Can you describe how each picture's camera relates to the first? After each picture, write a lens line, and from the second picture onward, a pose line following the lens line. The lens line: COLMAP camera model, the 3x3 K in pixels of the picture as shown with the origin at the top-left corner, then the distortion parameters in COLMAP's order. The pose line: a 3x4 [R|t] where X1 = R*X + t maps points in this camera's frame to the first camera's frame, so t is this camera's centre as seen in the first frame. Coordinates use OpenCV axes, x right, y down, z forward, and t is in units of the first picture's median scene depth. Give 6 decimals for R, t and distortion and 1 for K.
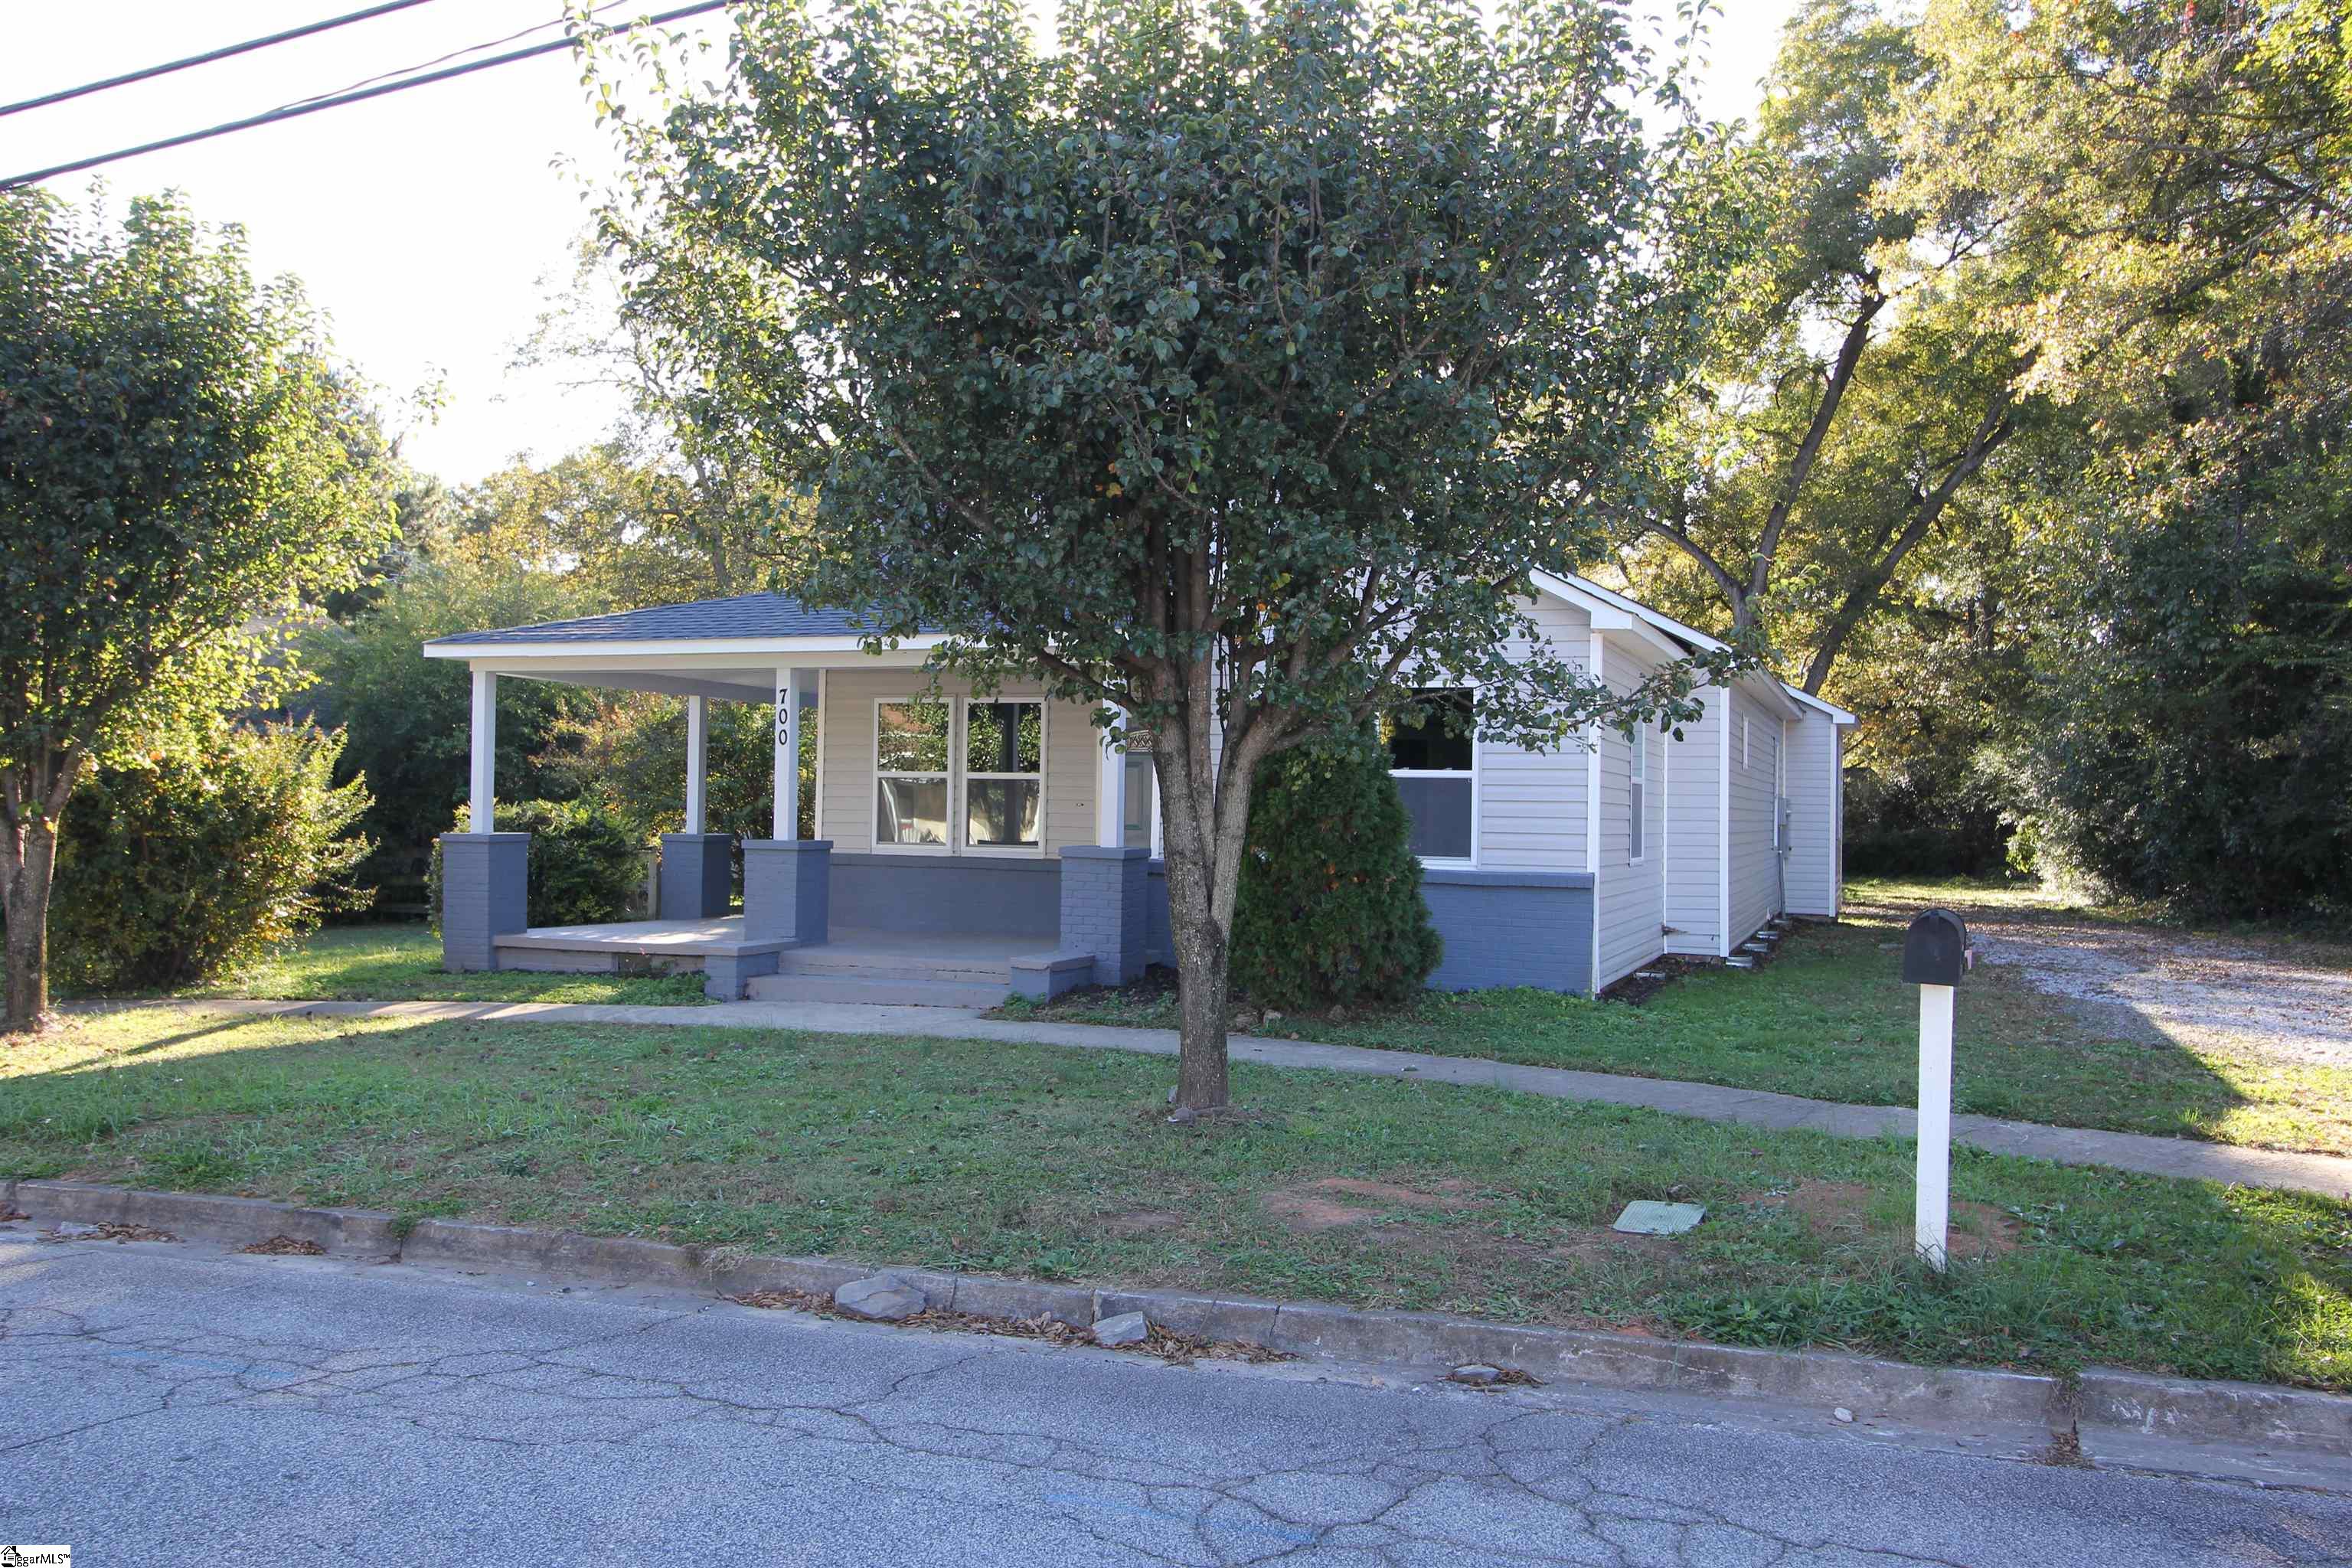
lens RADIAL K [[1913.3, 0, 1171.3], [0, 1913.3, 790.3], [0, 0, 1]] dist [-0.000506, 0.002199]
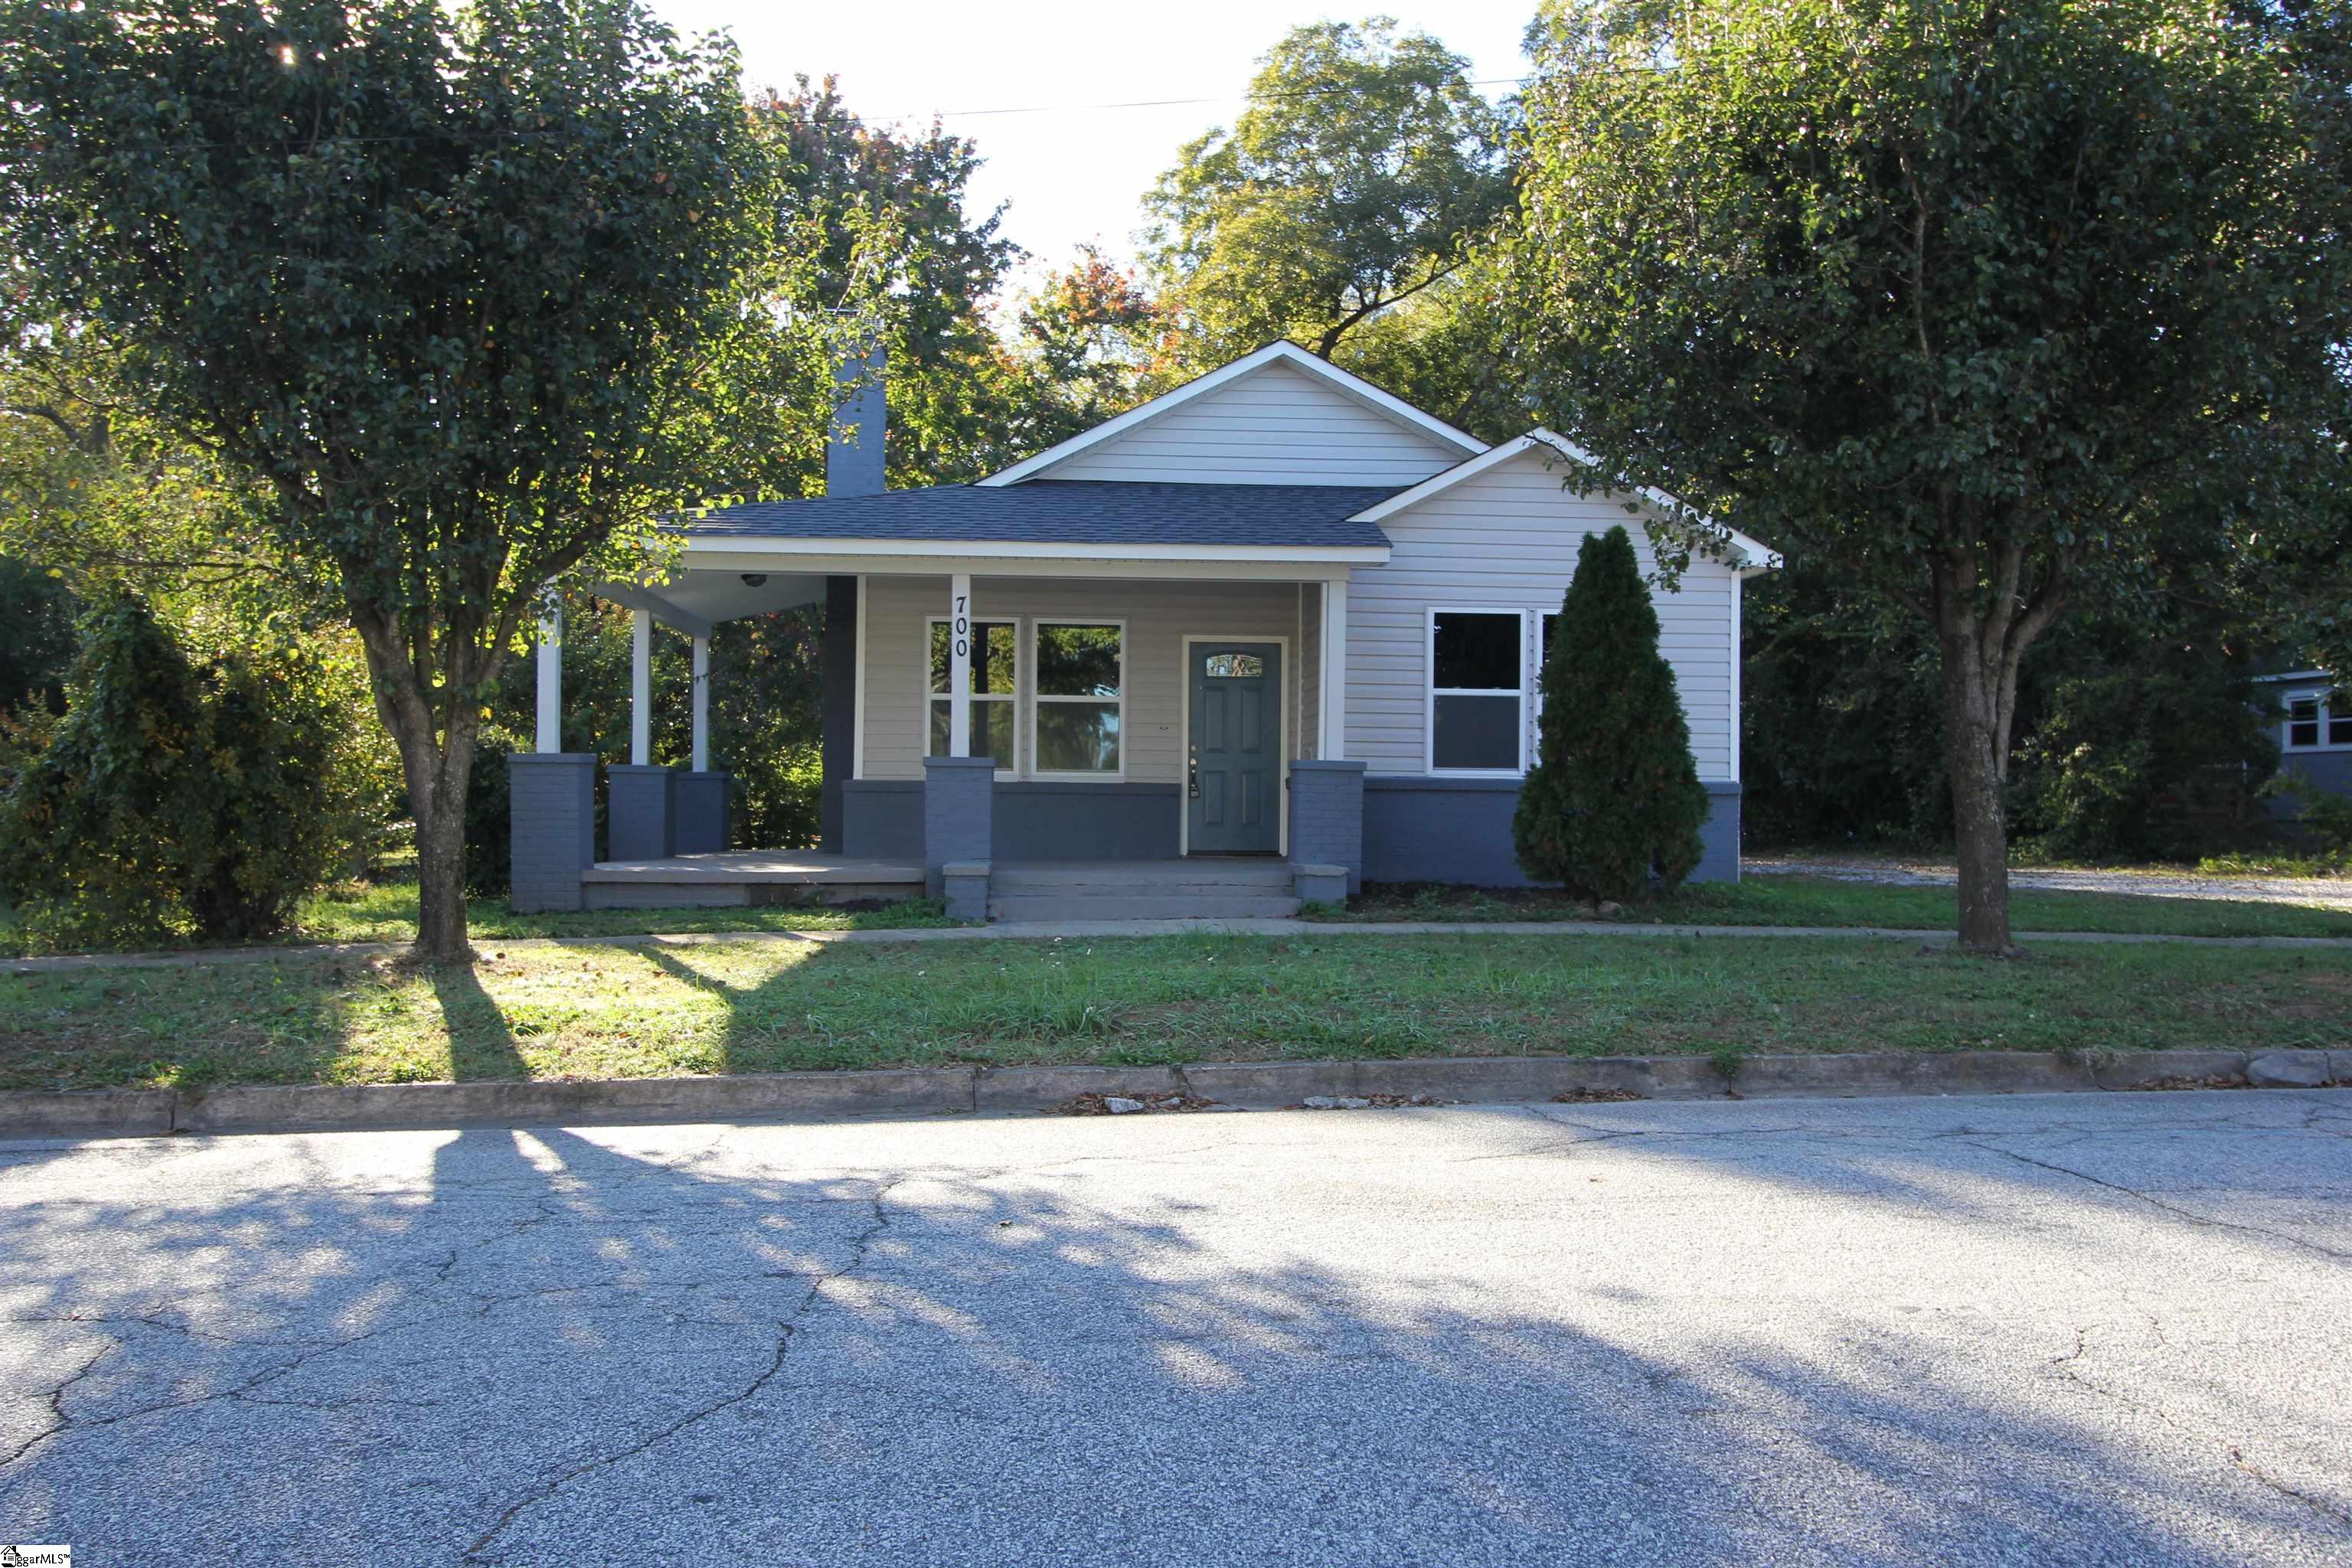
lens RADIAL K [[1913.3, 0, 1185.5], [0, 1913.3, 786.1], [0, 0, 1]] dist [-0.000506, 0.002199]
pose [[0.898248, -0.002571, 0.439482, -0.467576], [0.000892, 0.999991, 0.004027, 0.032947], [-0.439489, -0.003225, 0.898242, 0.093948]]
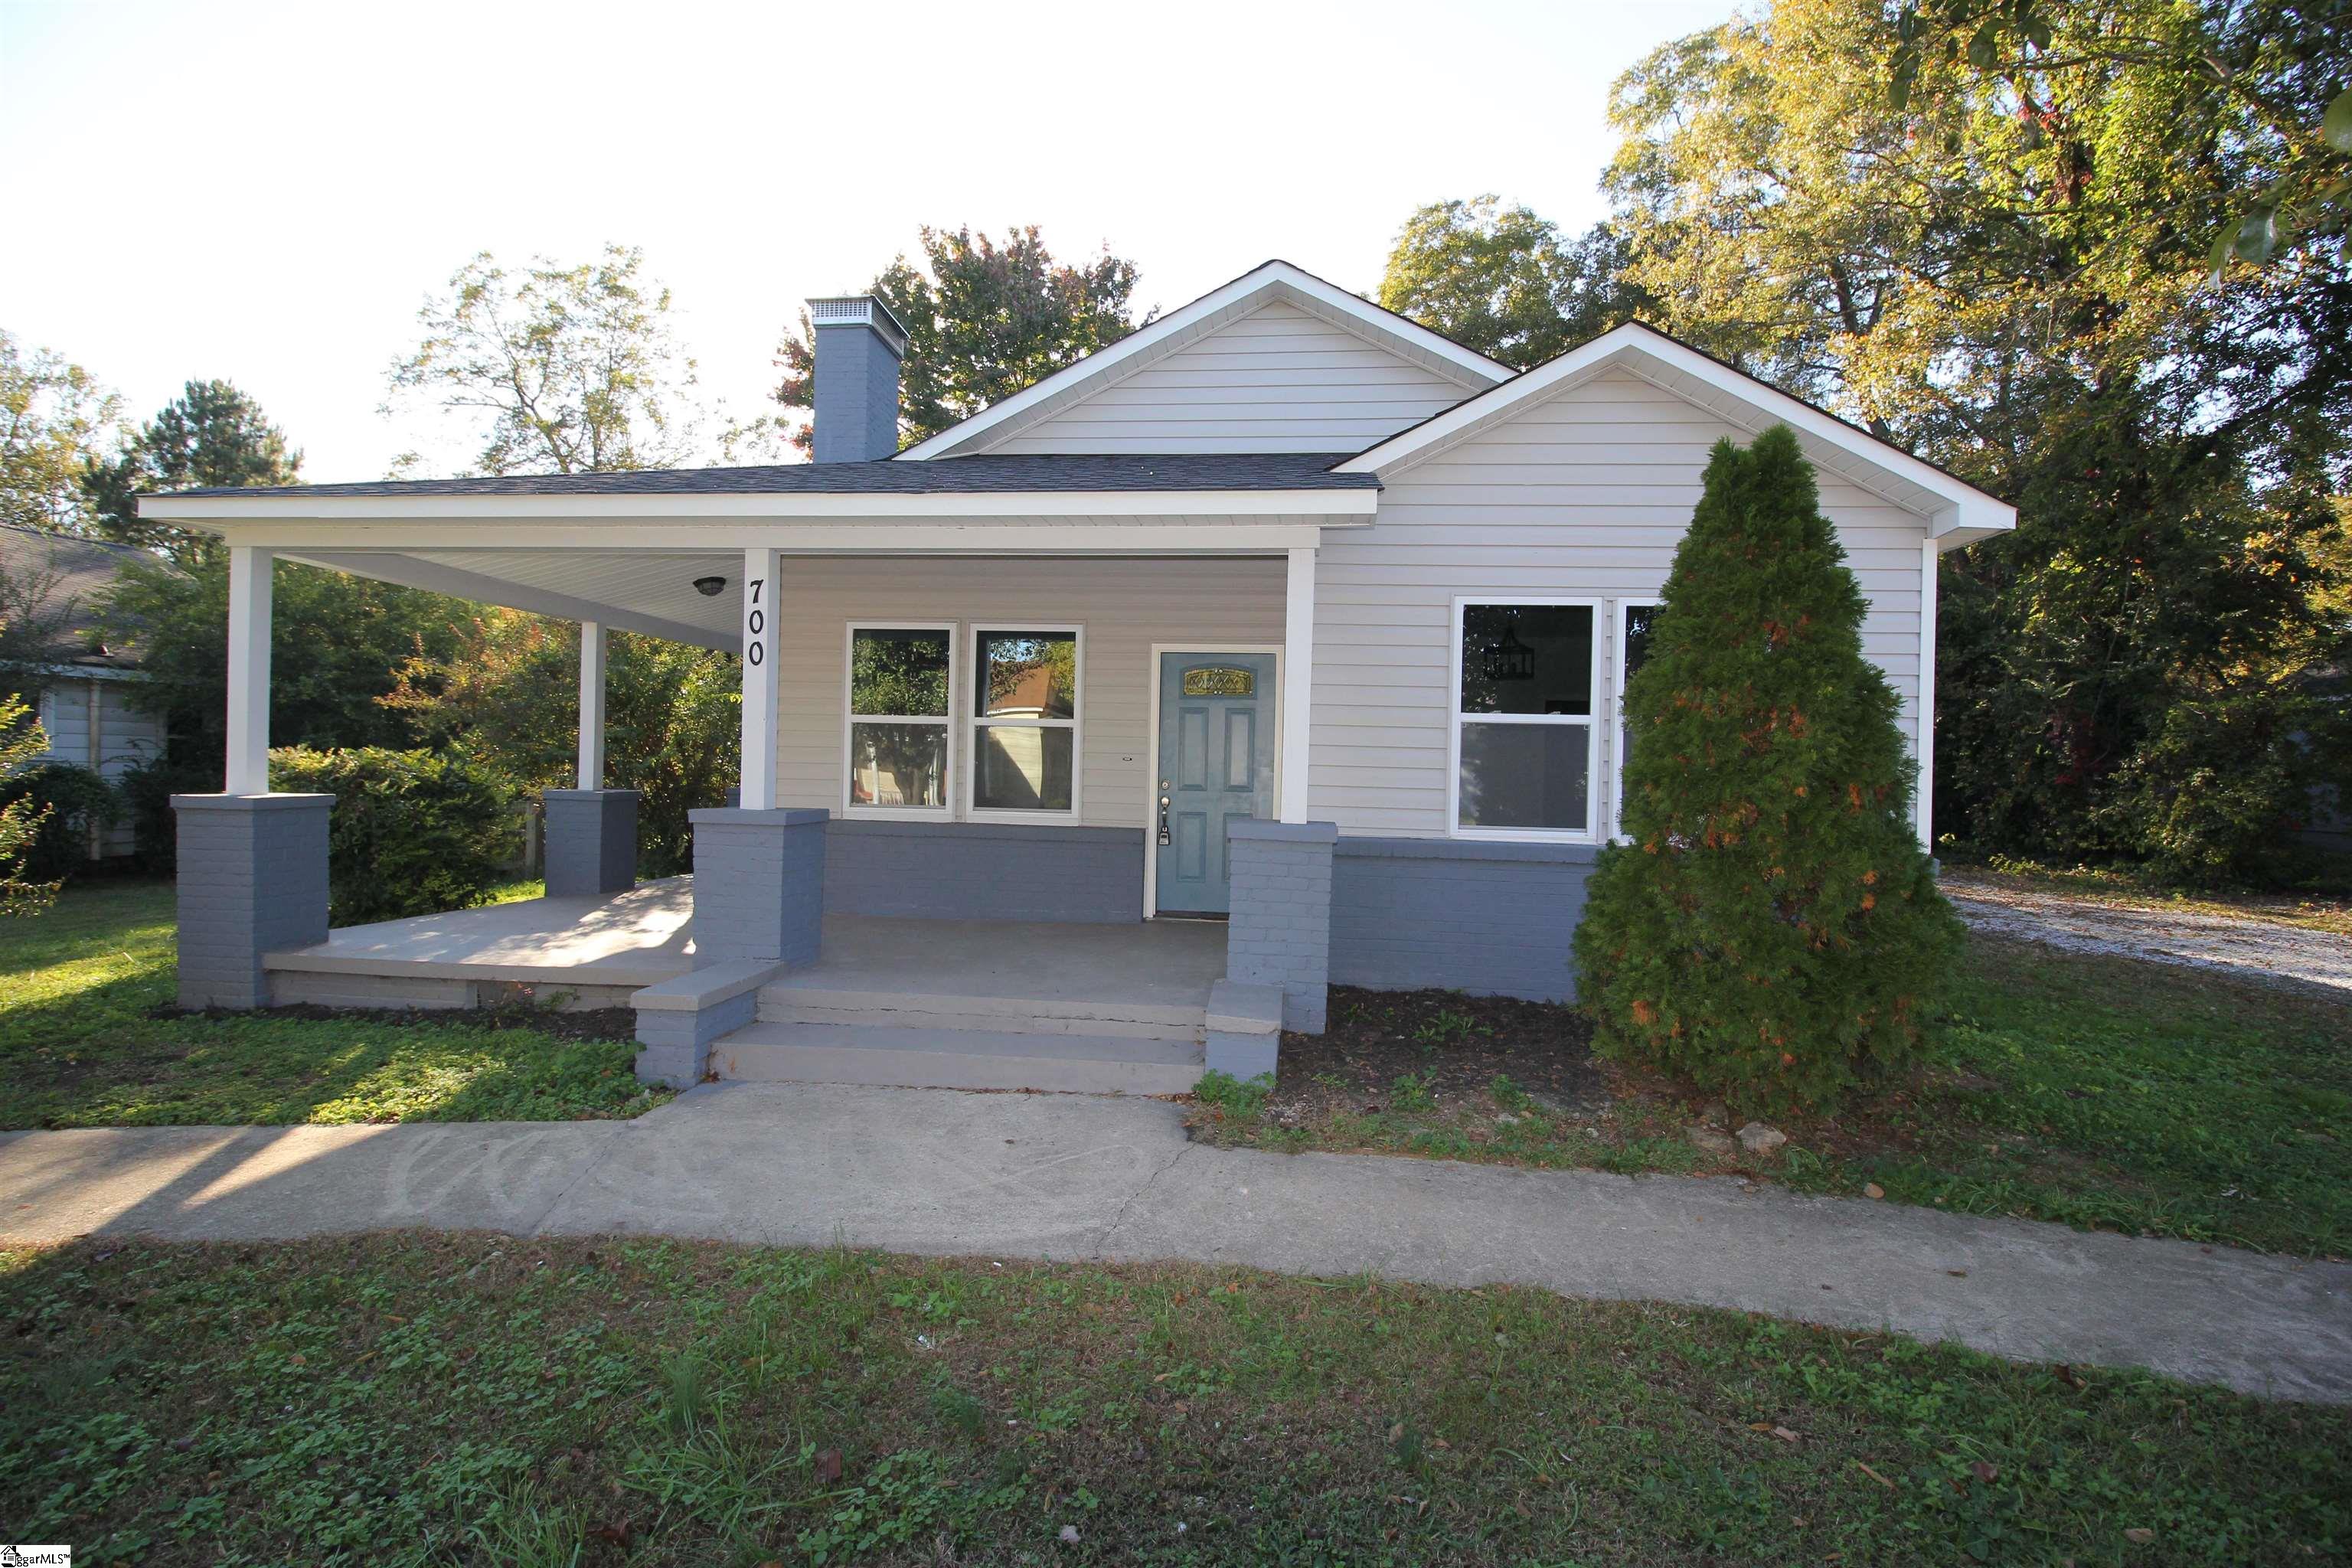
lens RADIAL K [[1095.0, 0, 1188.0], [0, 1095.0, 776.4], [0, 0, 1]] dist [-0.004581, -0.008877]
pose [[0.961464, 0.004118, 0.274899, -0.147200], [-0.010397, 0.999717, 0.021387, 0.004431], [-0.274733, -0.023421, 0.961235, 0.536345]]
